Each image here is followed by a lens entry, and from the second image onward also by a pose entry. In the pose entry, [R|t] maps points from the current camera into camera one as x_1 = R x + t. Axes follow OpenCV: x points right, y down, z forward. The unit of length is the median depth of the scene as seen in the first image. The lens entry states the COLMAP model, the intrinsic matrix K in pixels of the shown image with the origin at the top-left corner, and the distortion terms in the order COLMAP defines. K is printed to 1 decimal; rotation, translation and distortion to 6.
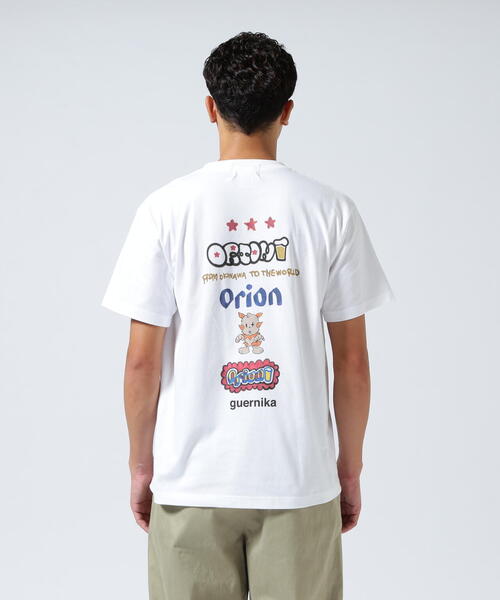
lens RADIAL K [[1045.6, 0, 250.0], [0, 1045.6, 300.0], [0, 0, 1]] dist [-0.013422, -0.001001]
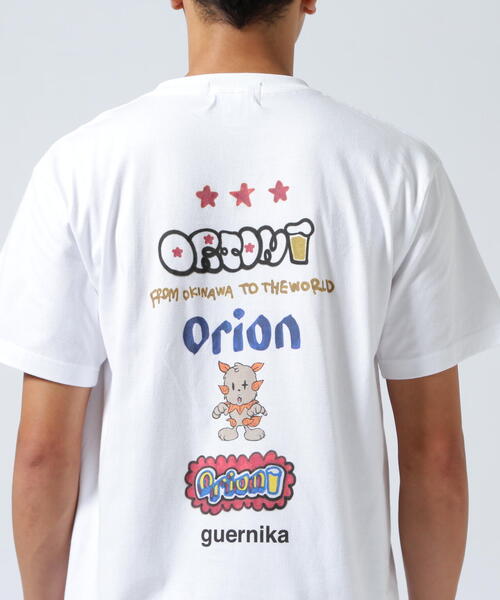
lens RADIAL K [[1139.4, 0, 249.6], [0, 1139.4, 344.7], [0, 0, 1]] dist [0.056189, -0.006261]
pose [[0.998917, 0.002626, -0.046449, 0.031298], [-0.002805, 0.999989, -0.003787, 0.005422], [0.046438, 0.003913, 0.998913, 0.424835]]
